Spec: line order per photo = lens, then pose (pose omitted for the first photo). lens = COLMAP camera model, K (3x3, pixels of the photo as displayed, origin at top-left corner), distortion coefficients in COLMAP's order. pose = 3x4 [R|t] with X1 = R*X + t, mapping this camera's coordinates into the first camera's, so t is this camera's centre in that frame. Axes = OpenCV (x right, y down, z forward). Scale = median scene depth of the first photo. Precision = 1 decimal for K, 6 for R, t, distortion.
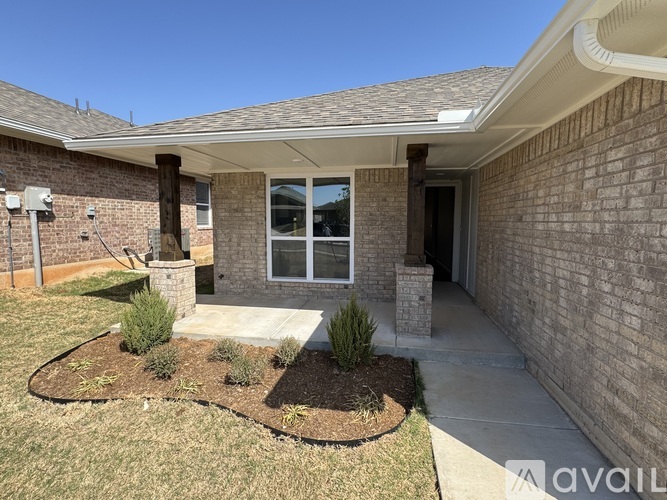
lens RADIAL K [[327.6, 0, 333.5], [0, 327.6, 250.0], [0, 0, 1]] dist [-0.001344, -0.000229]
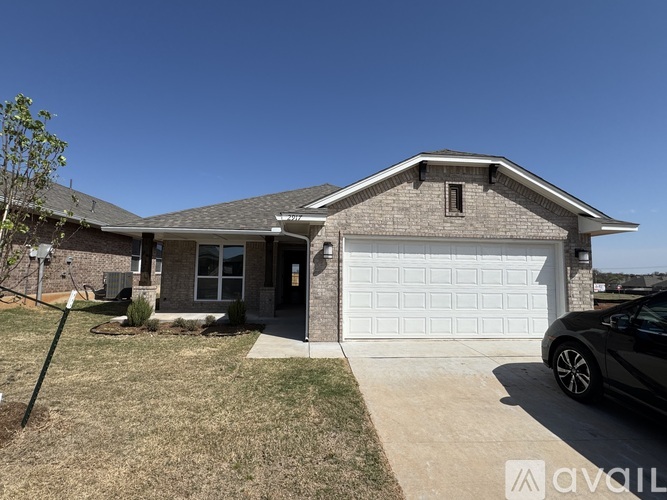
lens RADIAL K [[327.6, 0, 333.5], [0, 327.6, 250.0], [0, 0, 1]] dist [-0.001344, -0.000229]
pose [[0.965428, 0.031168, 0.258799, 0.059463], [0.011106, 0.987006, -0.160299, 0.114947], [-0.260433, 0.157632, 0.952537, -0.925724]]
